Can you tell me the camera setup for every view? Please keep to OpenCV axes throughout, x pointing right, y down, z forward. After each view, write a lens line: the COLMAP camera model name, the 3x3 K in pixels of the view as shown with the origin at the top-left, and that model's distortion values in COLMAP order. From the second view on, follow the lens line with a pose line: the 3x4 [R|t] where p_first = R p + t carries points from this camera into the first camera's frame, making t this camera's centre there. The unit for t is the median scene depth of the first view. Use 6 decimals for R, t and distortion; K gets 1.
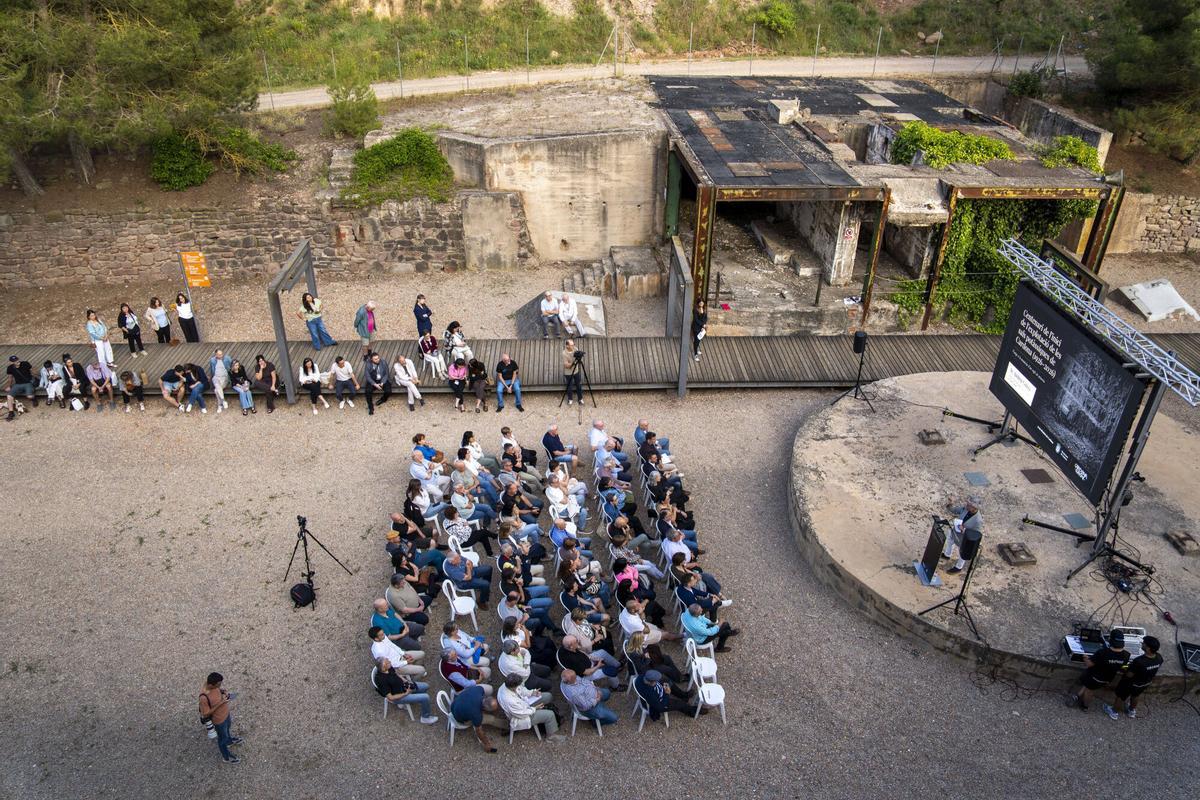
lens RADIAL K [[843.2, 0, 590.3], [0, 843.2, 397.8], [0, 0, 1]] dist [-0.121112, 0.063436]
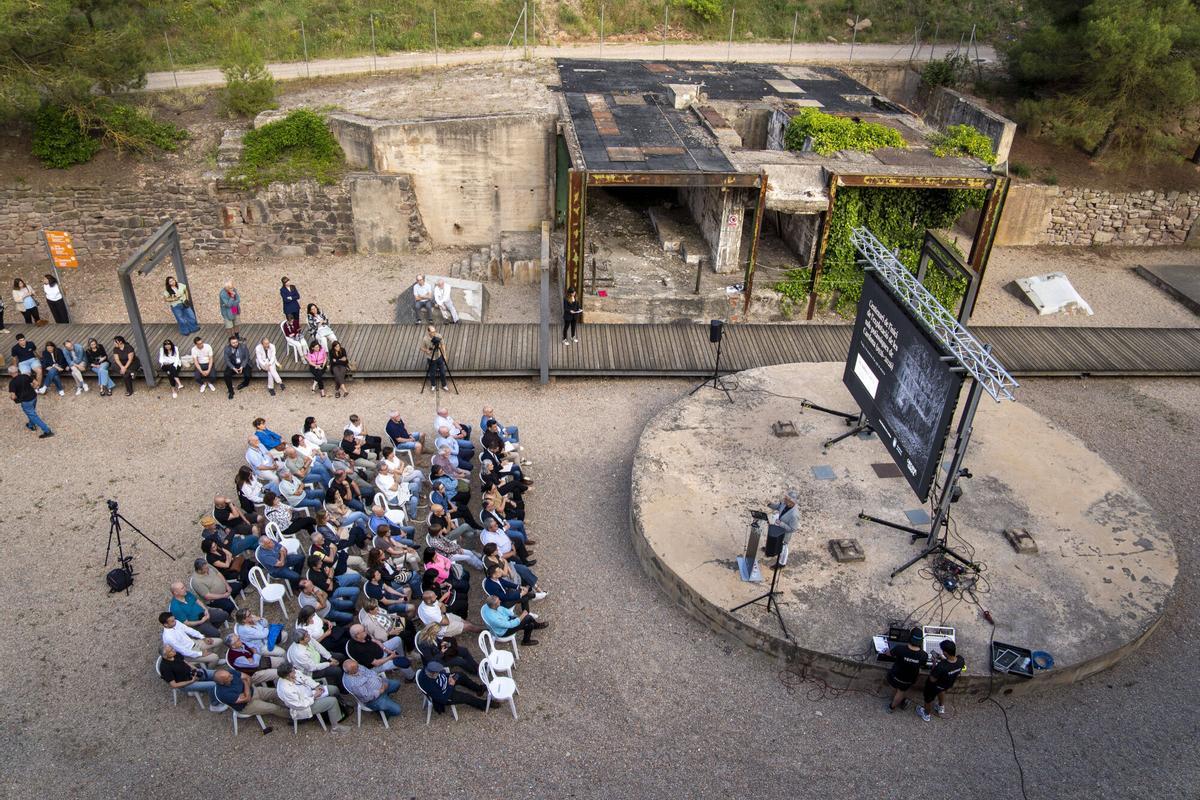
lens RADIAL K [[846.3, 0, 603.1], [0, 846.3, 394.1], [0, 0, 1]] dist [-0.132880, 0.085926]
pose [[0.999583, 0.012524, 0.026037, 0.155117], [-0.012835, 0.999848, 0.011825, -0.002683], [-0.025885, -0.012154, 0.999591, 0.010237]]
